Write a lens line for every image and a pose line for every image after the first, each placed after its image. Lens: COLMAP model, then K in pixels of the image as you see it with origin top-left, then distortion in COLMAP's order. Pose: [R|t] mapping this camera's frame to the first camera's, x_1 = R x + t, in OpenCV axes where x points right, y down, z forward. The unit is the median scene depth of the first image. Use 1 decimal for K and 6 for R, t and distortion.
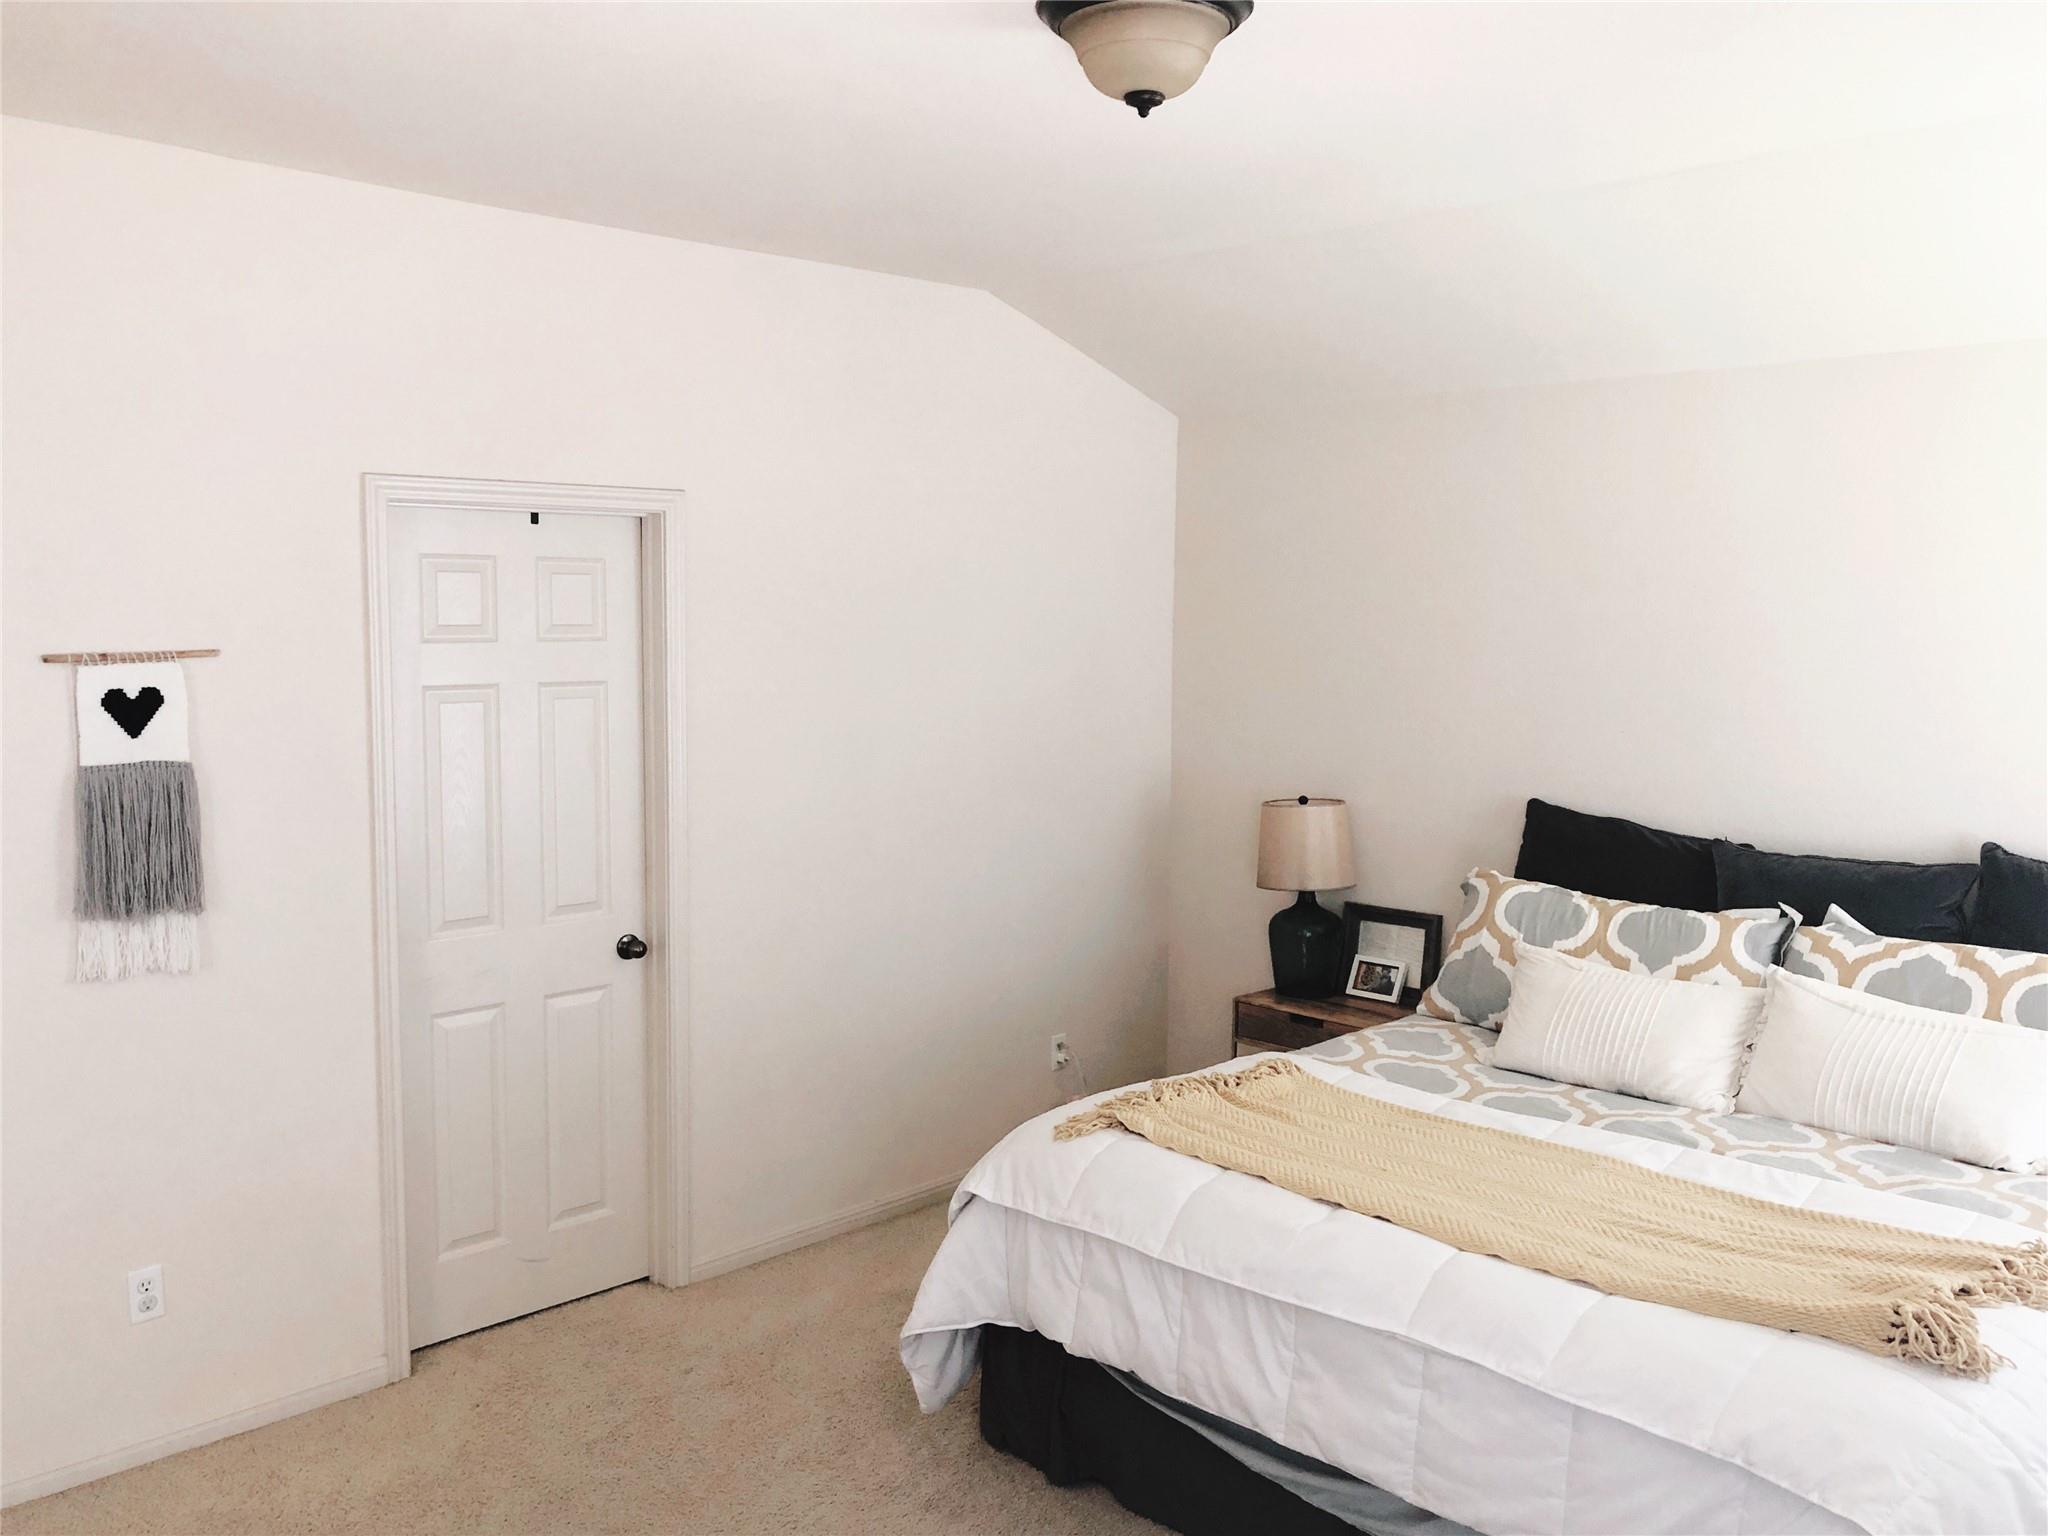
lens RADIAL K [[1766.1, 0, 1065.9], [0, 1766.1, 768.5], [0, 0, 1]] dist [0.003360, 0.005599]
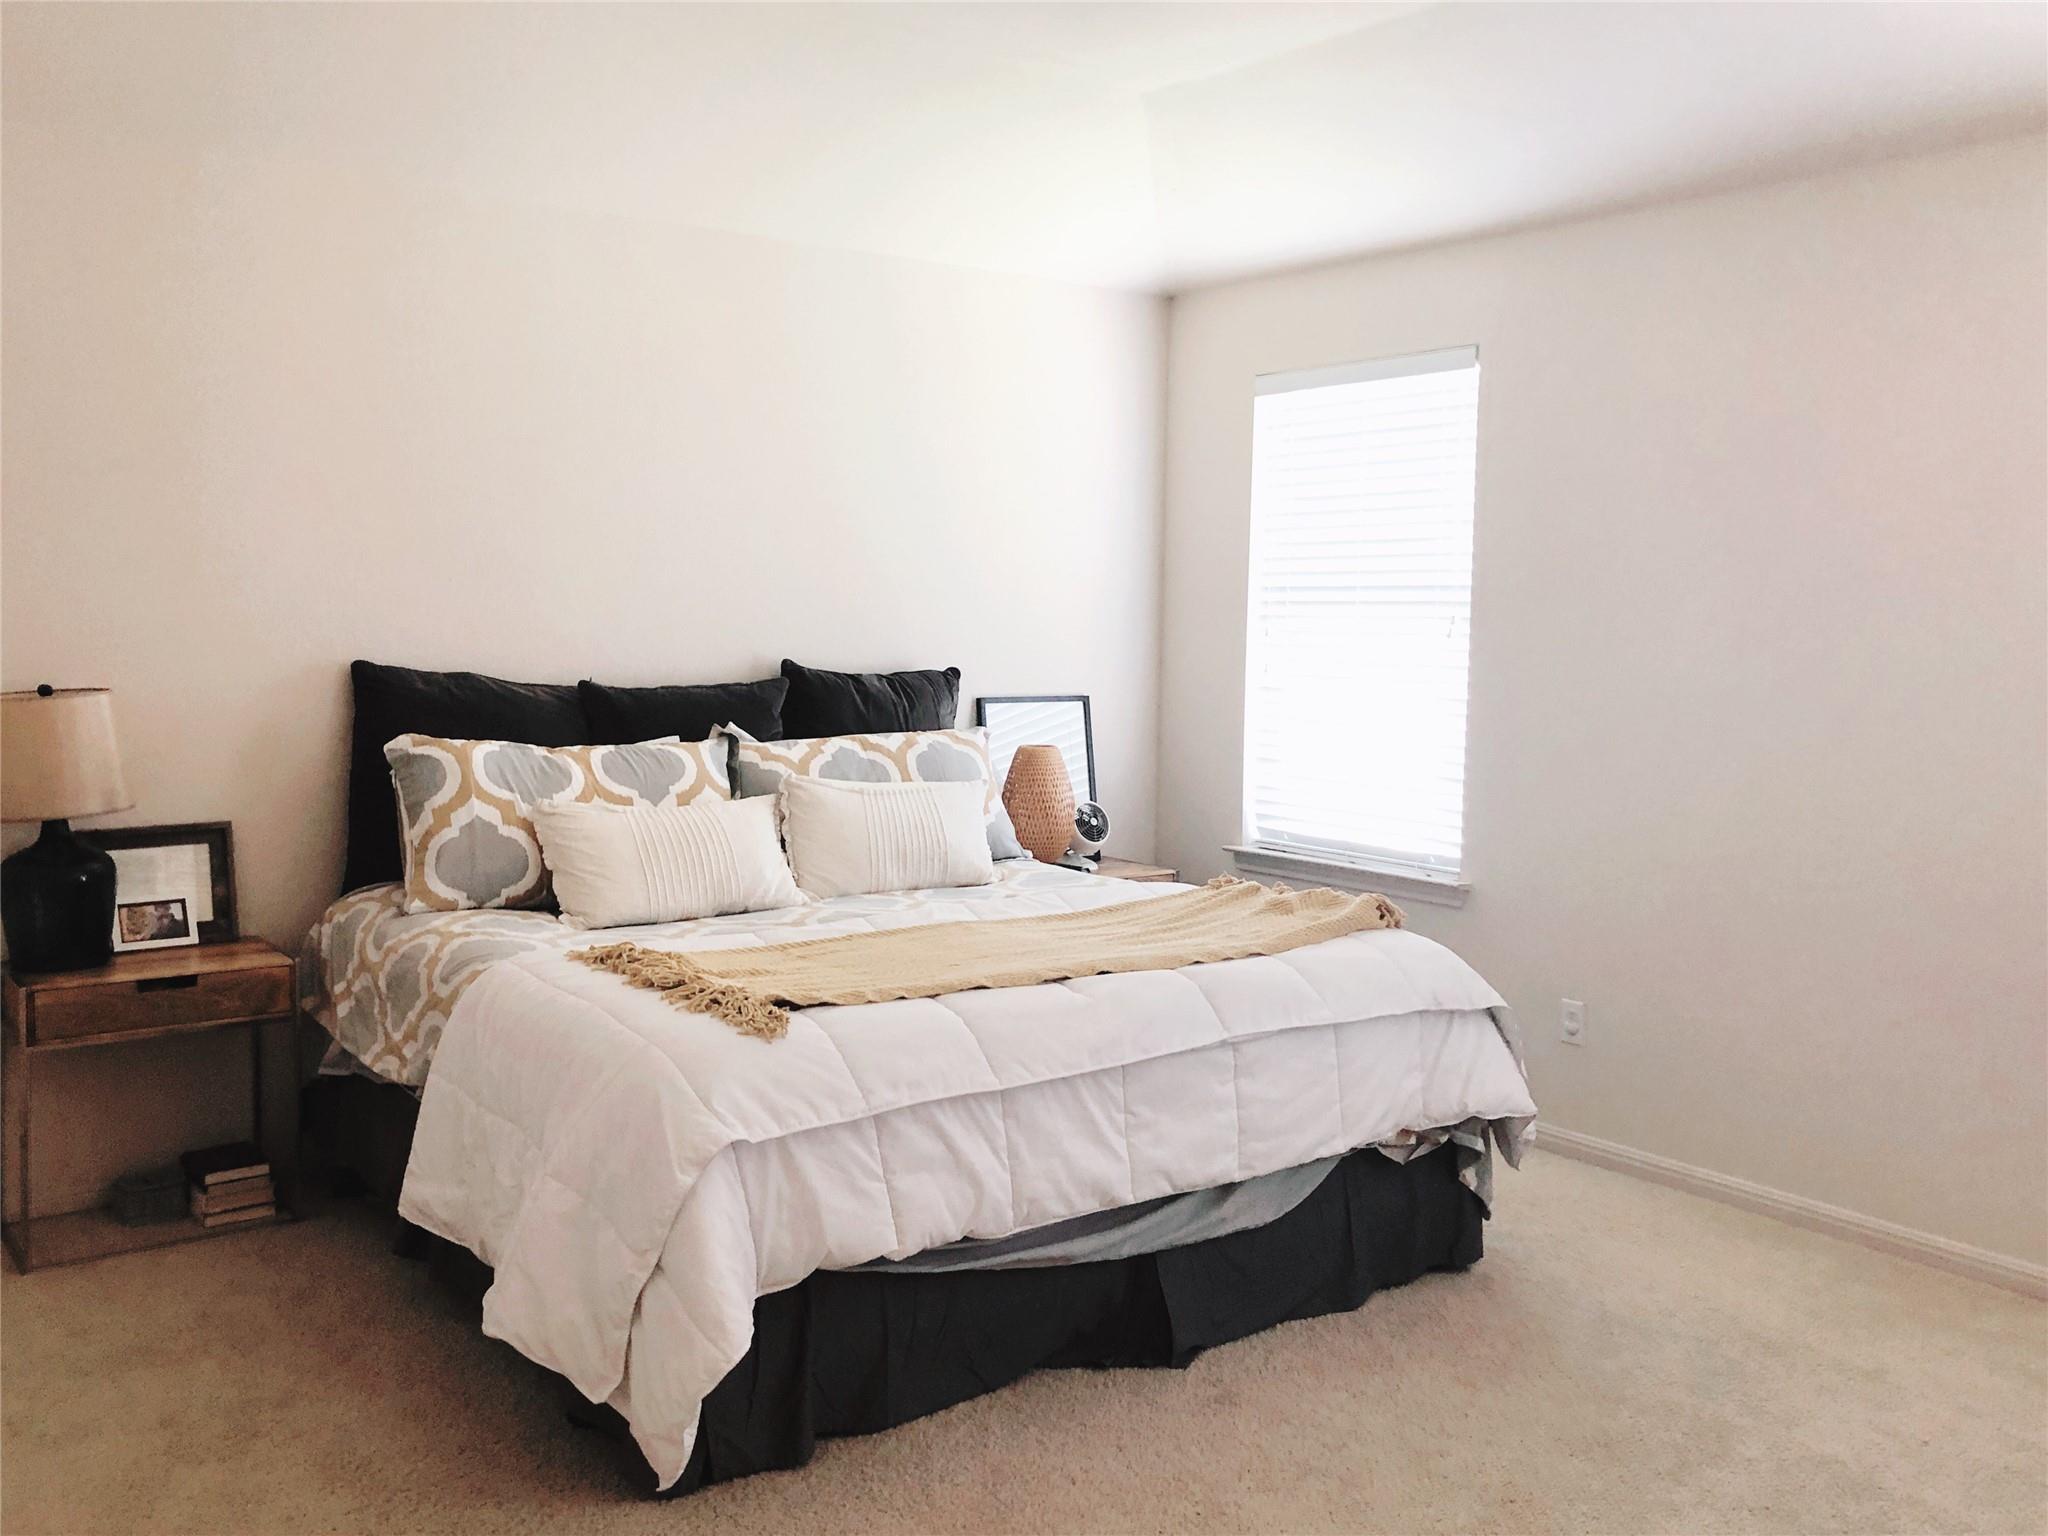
lens RADIAL K [[1766.1, 0, 1065.9], [0, 1766.1, 768.5], [0, 0, 1]] dist [0.003360, 0.005599]
pose [[0.153583, -0.098086, 0.983256, -0.681641], [0.085440, 0.992653, 0.085678, 0.031275], [-0.984435, 0.070851, 0.160835, 0.669999]]
